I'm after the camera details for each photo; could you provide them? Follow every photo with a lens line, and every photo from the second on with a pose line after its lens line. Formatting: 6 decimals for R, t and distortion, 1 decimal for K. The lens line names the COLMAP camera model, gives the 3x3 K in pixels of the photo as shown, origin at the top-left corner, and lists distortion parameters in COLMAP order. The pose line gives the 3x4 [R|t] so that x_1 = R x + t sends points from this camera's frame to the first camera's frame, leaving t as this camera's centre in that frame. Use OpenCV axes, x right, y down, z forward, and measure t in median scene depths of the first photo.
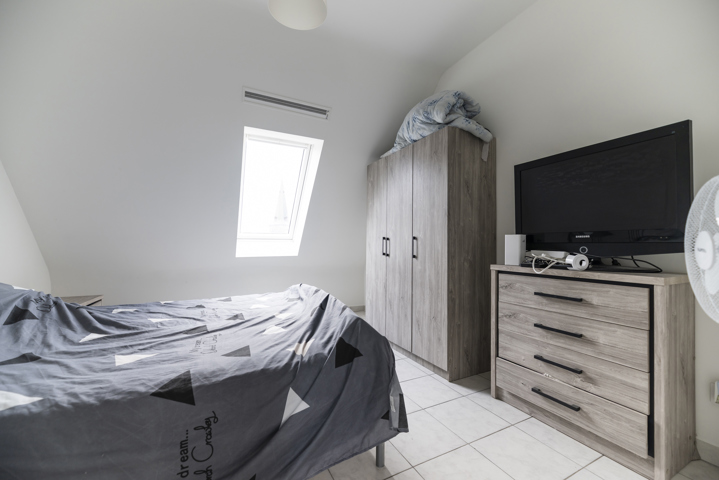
lens RADIAL K [[286.4, 0, 359.5], [0, 286.4, 240.0], [0, 0, 1]] dist [-0.000133, -0.000197]
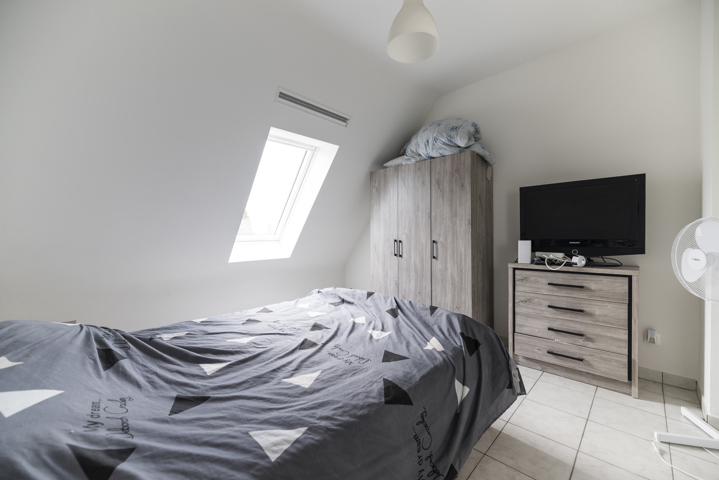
lens RADIAL K [[286.4, 0, 359.5], [0, 286.4, 240.0], [0, 0, 1]] dist [-0.000133, -0.000197]
pose [[0.943227, -0.020635, 0.331507, -0.720340], [0.009519, 0.999338, 0.035122, -0.085928], [-0.332013, -0.029972, 0.942799, -0.003500]]
